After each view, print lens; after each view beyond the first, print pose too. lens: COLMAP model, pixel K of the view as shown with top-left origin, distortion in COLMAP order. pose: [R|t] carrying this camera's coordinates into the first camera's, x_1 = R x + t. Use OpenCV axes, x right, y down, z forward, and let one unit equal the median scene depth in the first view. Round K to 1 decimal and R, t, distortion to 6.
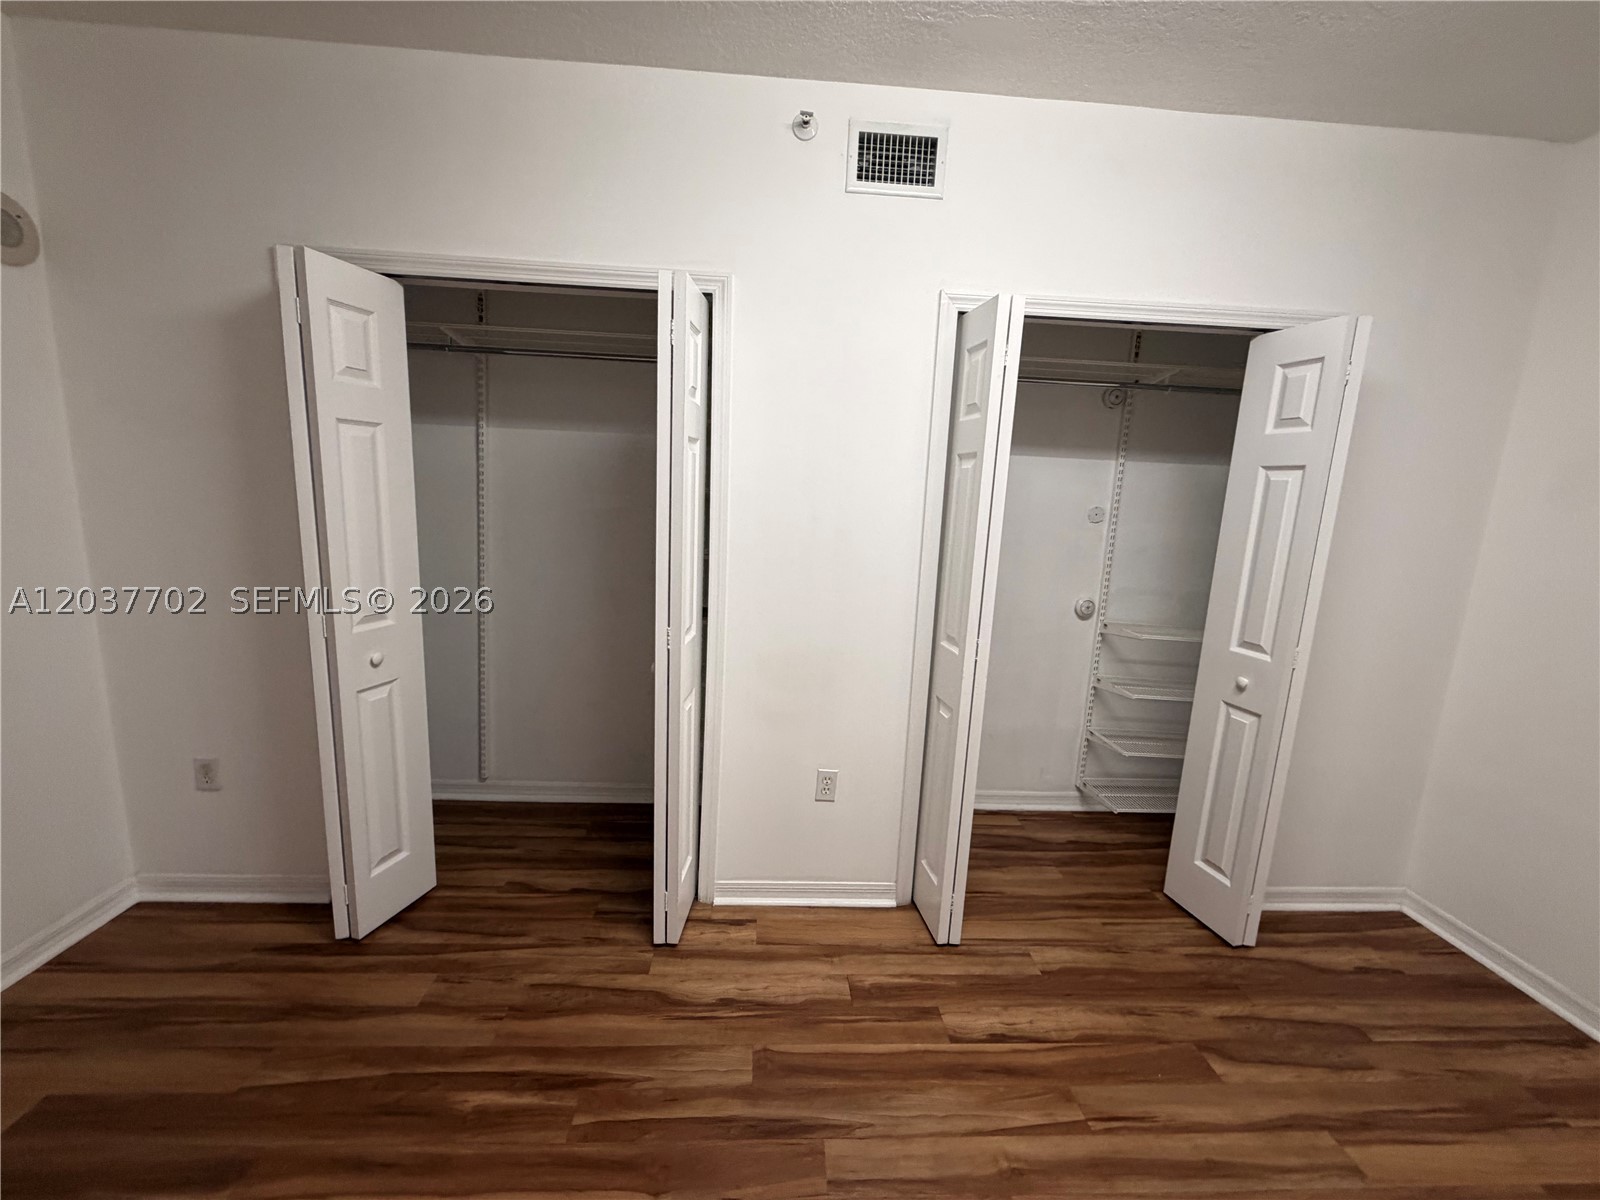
lens RADIAL K [[639.3, 0, 798.1], [0, 639.3, 602.8], [0, 0, 1]] dist [-0.002663, 0.000620]
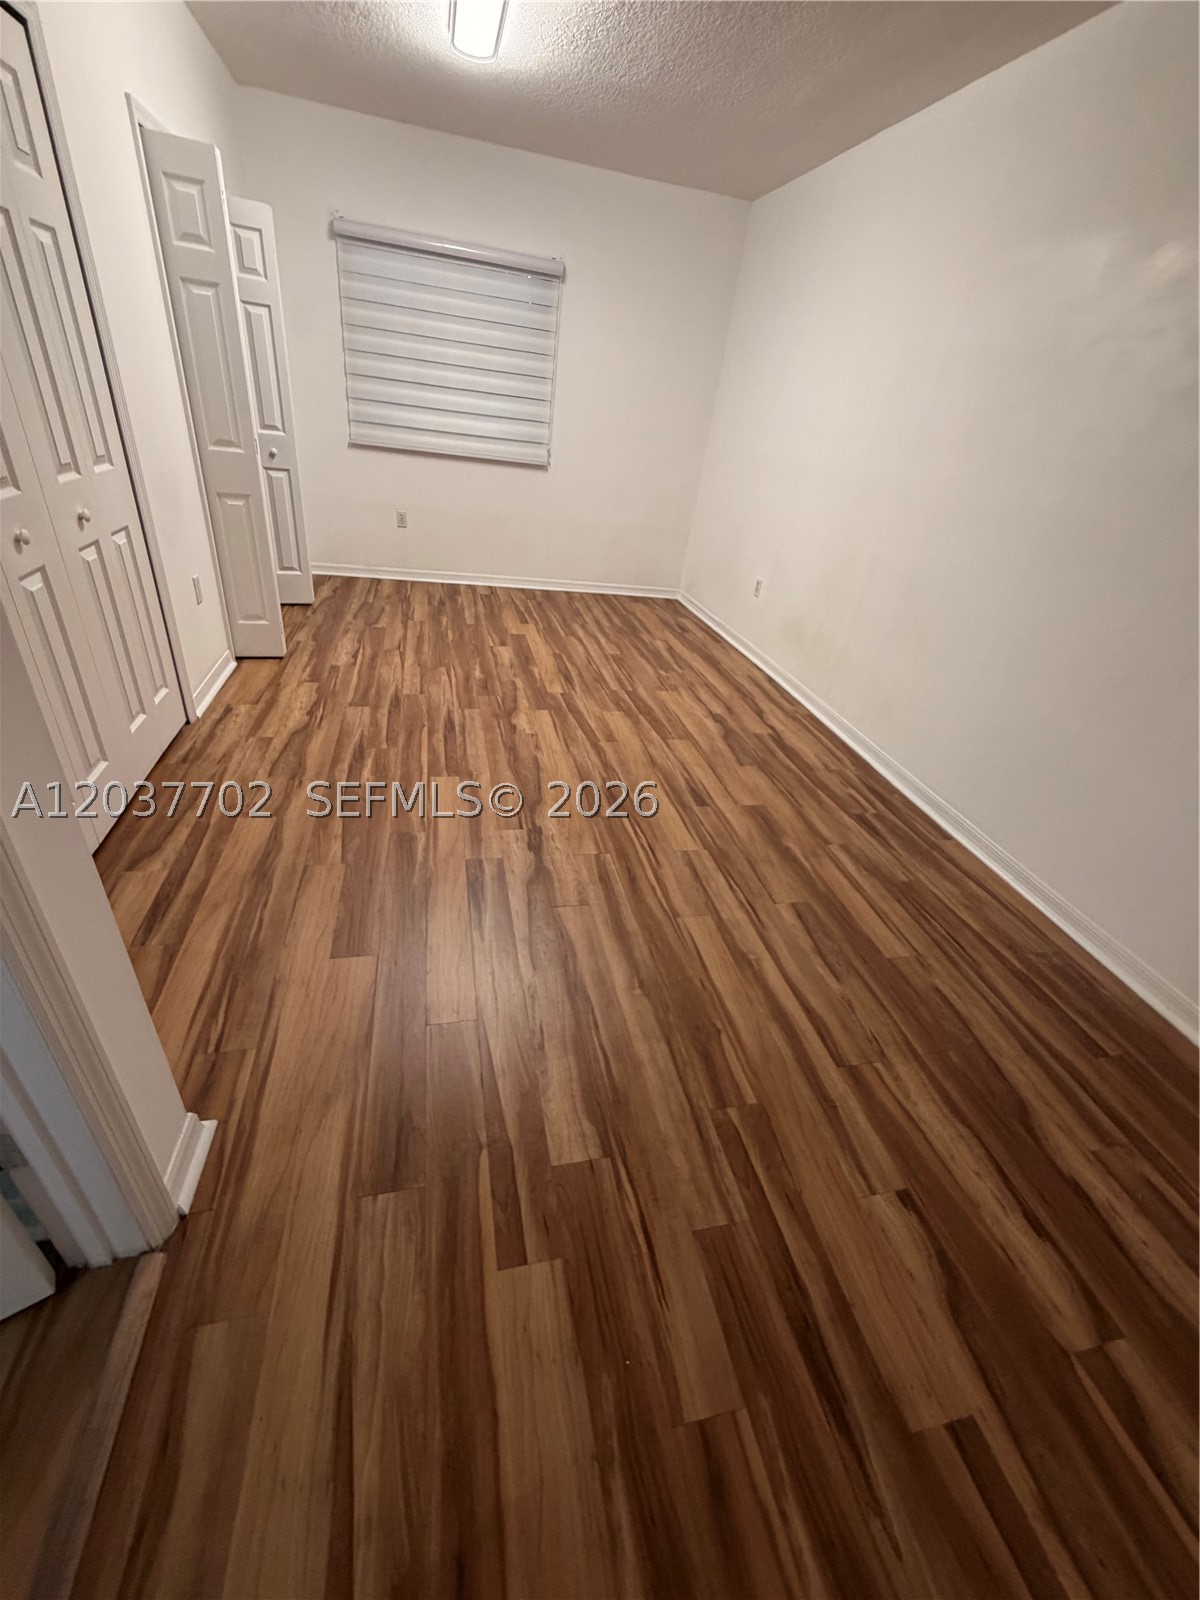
lens RADIAL K [[639.3, 0, 599.2], [0, 639.3, 799.5], [0, 0, 1]] dist [-0.002663, 0.000620]
pose [[-0.163893, -0.570108, 0.805057, -1.677930], [0.051225, 0.810072, 0.584088, -0.095713], [-0.985147, 0.136967, -0.103562, 0.496154]]
